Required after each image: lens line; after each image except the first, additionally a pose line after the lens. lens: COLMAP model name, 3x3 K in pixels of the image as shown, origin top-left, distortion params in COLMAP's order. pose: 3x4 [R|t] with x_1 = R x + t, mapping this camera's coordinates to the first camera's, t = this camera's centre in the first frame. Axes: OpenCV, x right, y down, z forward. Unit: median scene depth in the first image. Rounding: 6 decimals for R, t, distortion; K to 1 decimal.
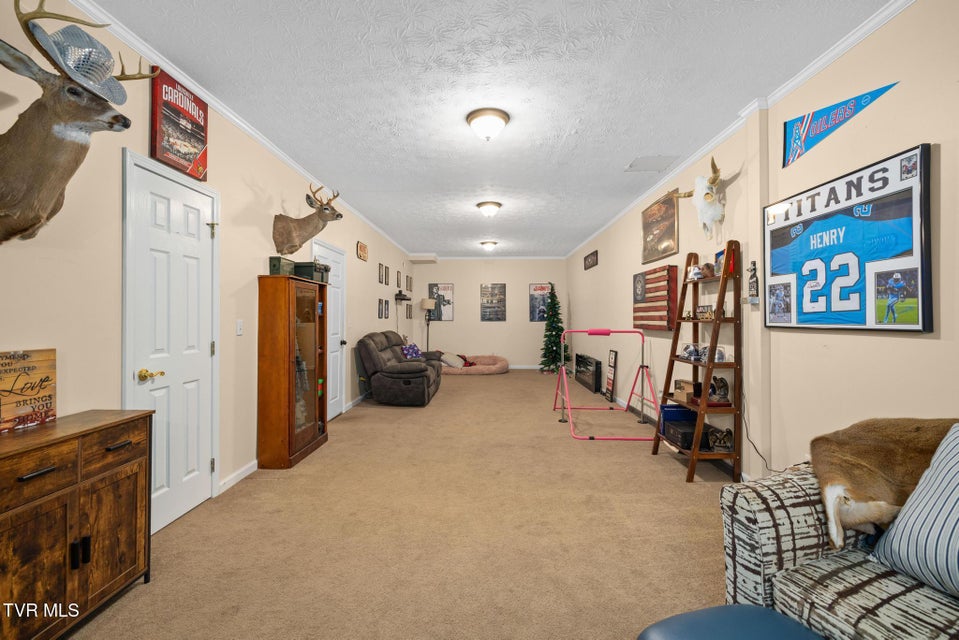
lens RADIAL K [[413.1, 0, 479.3], [0, 413.1, 318.5], [0, 0, 1]] dist [0.001690, 0.000312]
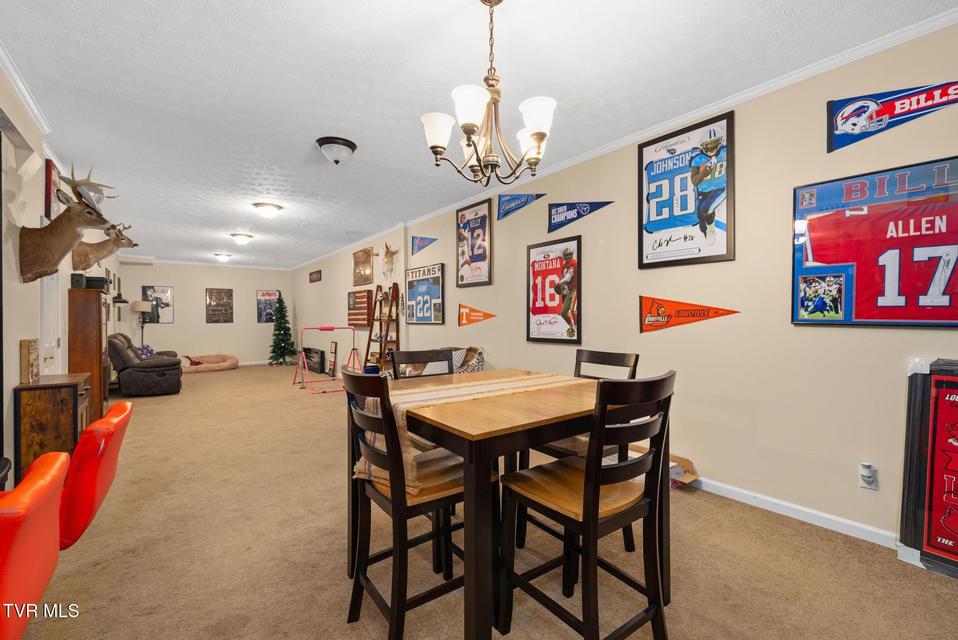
lens RADIAL K [[412.7, 0, 478.8], [0, 412.7, 318.5], [0, 0, 1]] dist [0.001690, 0.000312]
pose [[0.781367, -0.004105, 0.624059, -0.271183], [0.006072, 0.999981, -0.001024, -0.000177], [-0.624042, 0.004589, 0.781377, -0.669356]]
